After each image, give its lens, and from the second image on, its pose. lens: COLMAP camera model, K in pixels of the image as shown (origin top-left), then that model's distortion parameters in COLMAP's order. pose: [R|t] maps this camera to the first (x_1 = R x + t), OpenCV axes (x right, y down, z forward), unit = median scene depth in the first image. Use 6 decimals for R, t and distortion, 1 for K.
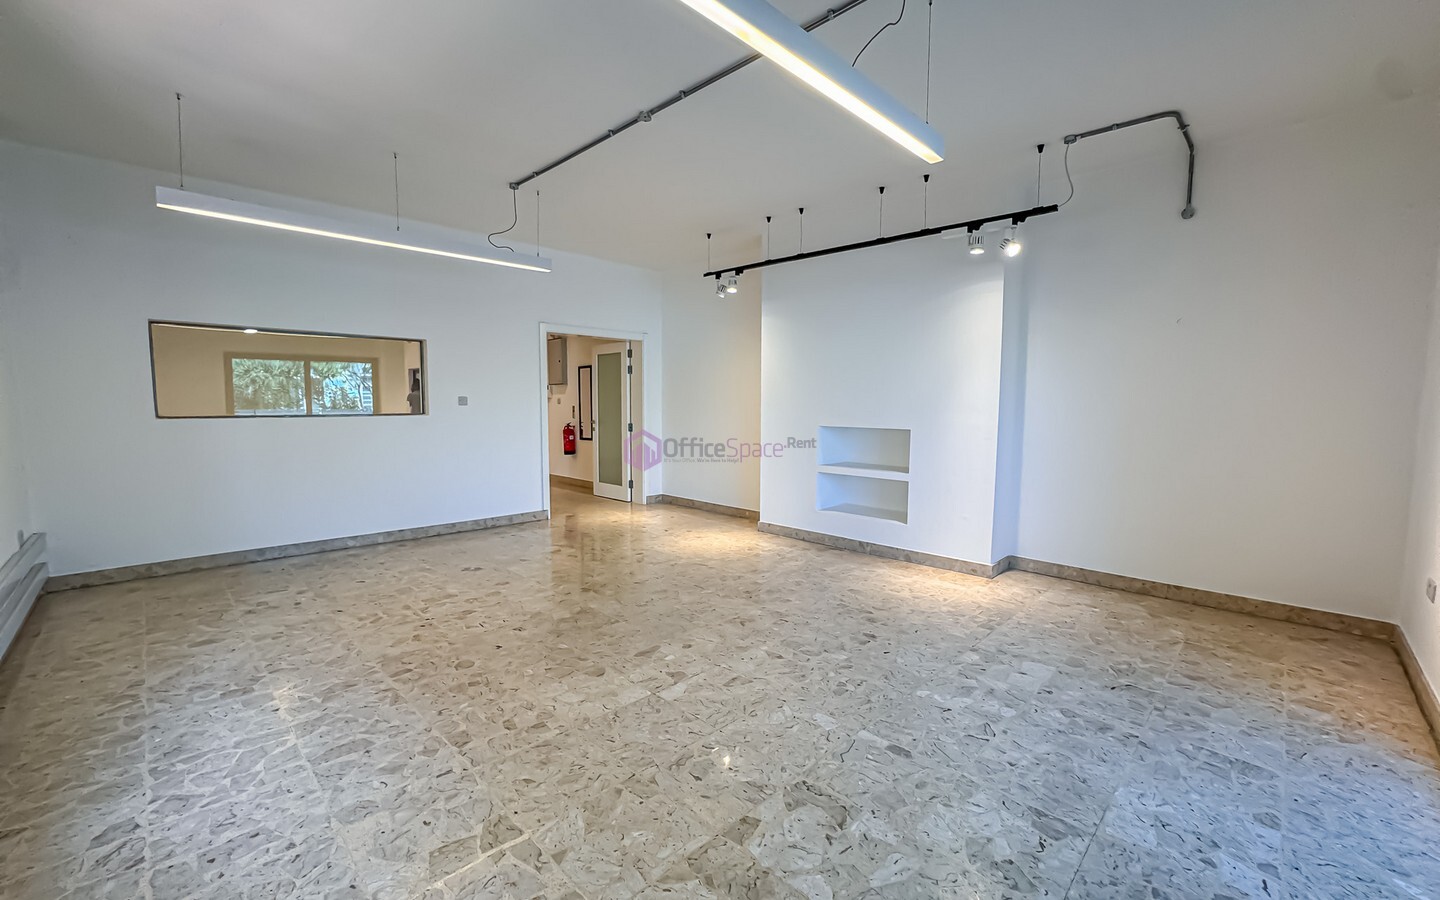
lens RADIAL K [[582.7, 0, 716.3], [0, 582.7, 447.2], [0, 0, 1]] dist [-0.022915, 0.007138]
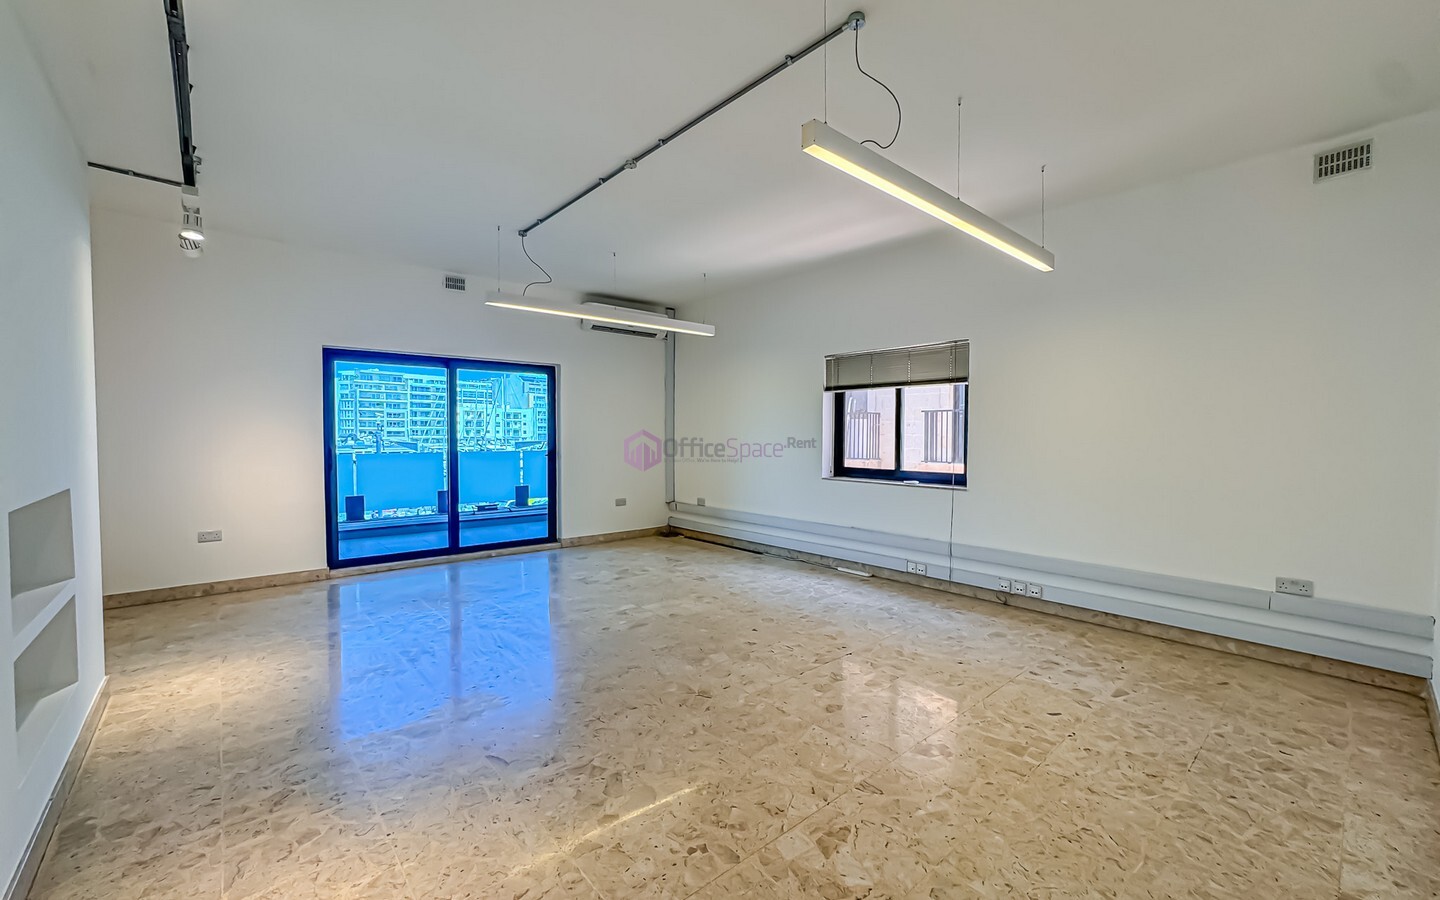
lens RADIAL K [[582.7, 0, 719.1], [0, 582.7, 450.7], [0, 0, 1]] dist [-0.022915, 0.007138]
pose [[-0.997967, -0.009478, 0.063020, -0.353038], [-0.002726, 0.994322, 0.106377, -0.166565], [-0.063671, 0.105989, -0.992327, 2.091851]]
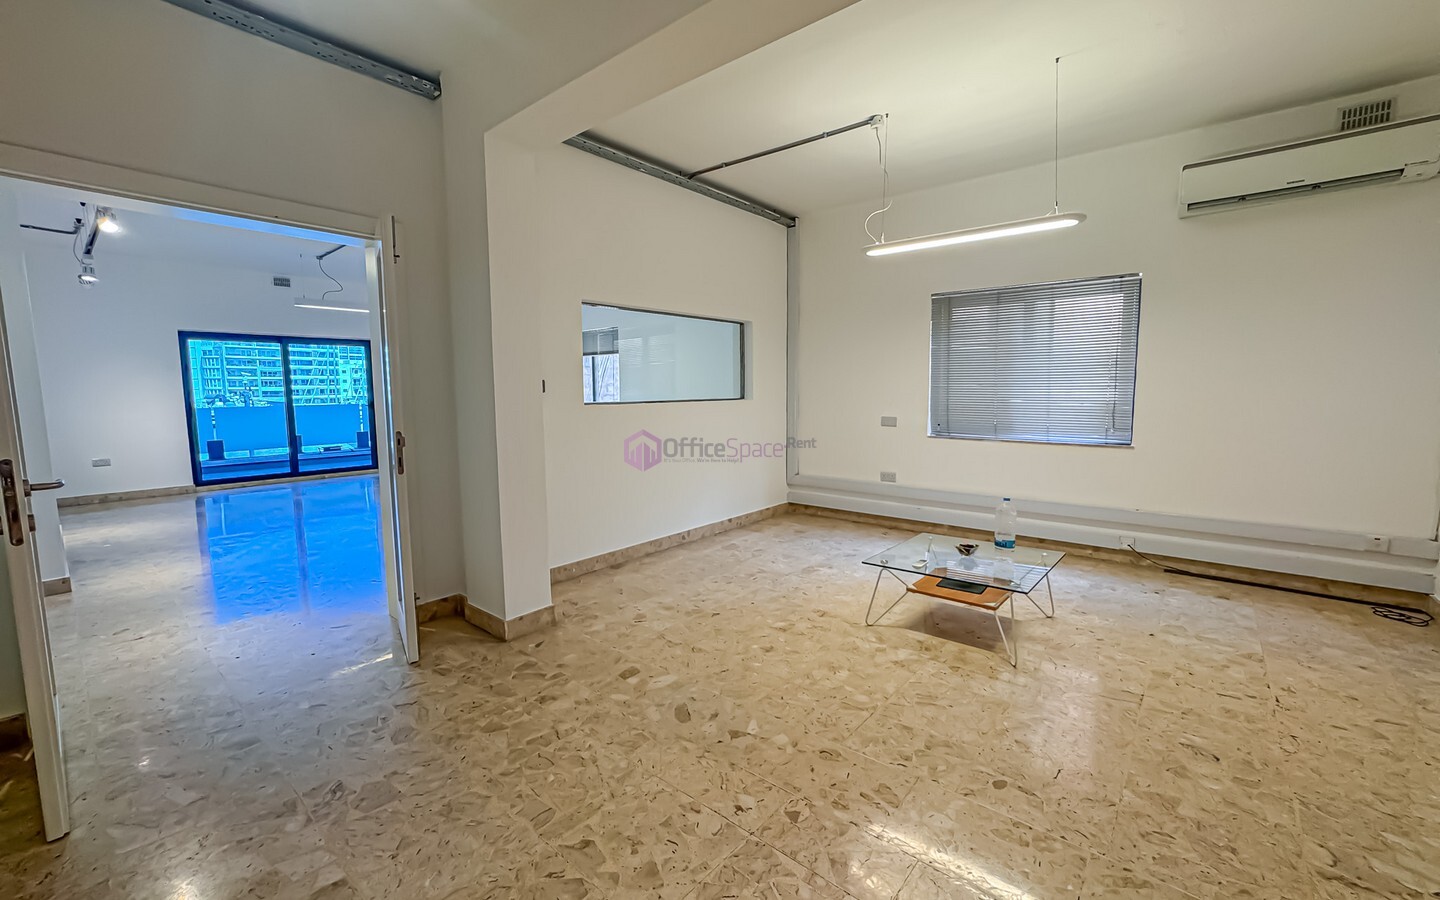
lens RADIAL K [[582.7, 0, 731.5], [0, 582.7, 443.7], [0, 0, 1]] dist [-0.022915, 0.007138]
pose [[-0.995371, 0.015496, -0.094851, -1.076826], [-0.001059, 0.985087, 0.172052, -0.229879], [0.096102, 0.171356, -0.980511, 3.012559]]
